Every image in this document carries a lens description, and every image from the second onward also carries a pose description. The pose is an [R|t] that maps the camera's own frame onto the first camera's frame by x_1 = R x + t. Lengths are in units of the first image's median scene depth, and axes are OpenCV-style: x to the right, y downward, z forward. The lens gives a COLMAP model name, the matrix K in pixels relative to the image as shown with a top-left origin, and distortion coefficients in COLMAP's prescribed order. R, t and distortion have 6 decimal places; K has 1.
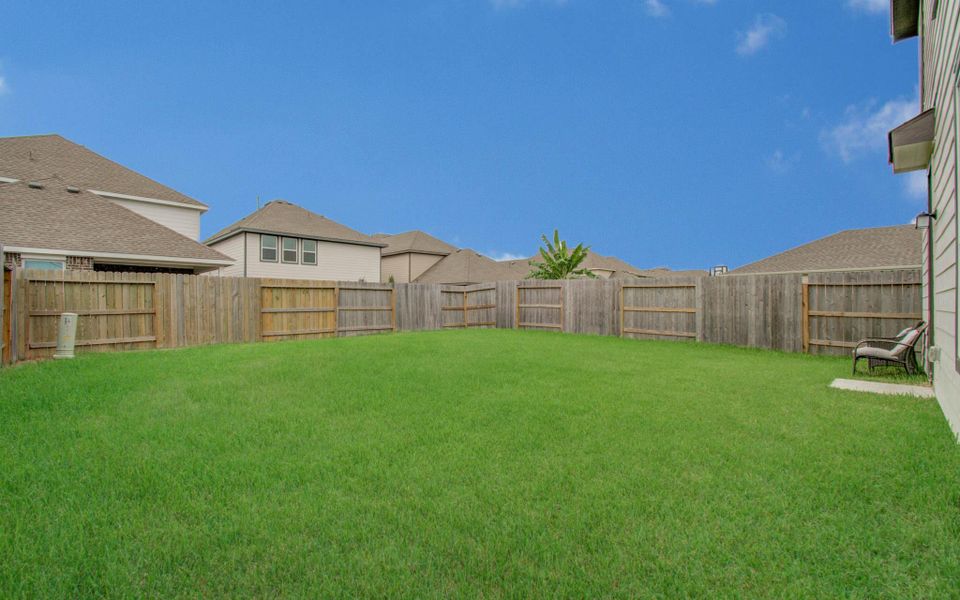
lens RADIAL K [[420.6, 0, 486.9], [0, 420.6, 305.9], [0, 0, 1]] dist [0.000446, 0.000395]
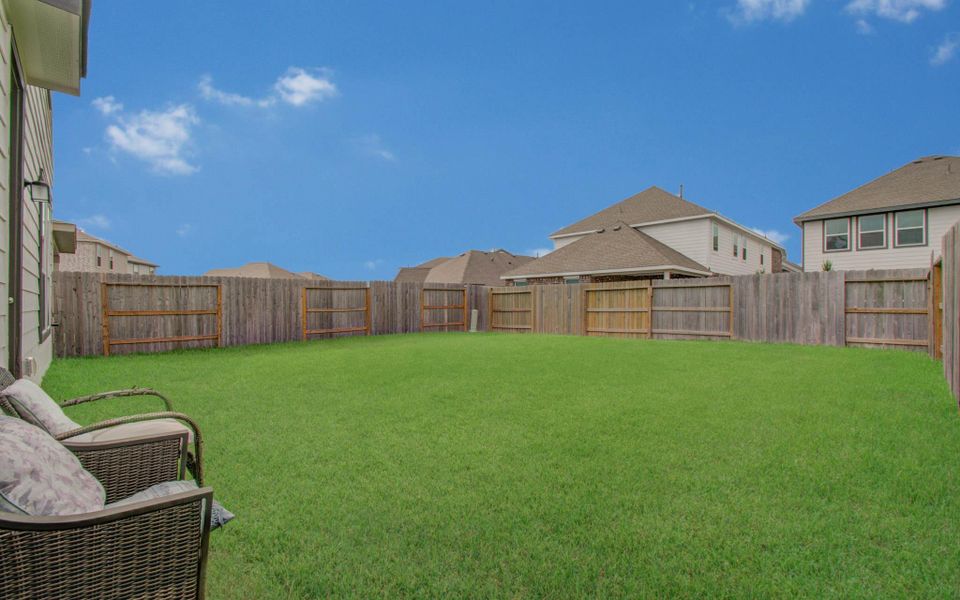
lens RADIAL K [[420.6, 0, 484.1], [0, 420.6, 301.5], [0, 0, 1]] dist [0.000446, 0.000395]
pose [[-0.035693, -0.009534, -0.999317, 0.547440], [0.001723, 0.999952, -0.009602, -0.002271], [0.999361, -0.002065, -0.035675, 0.590141]]
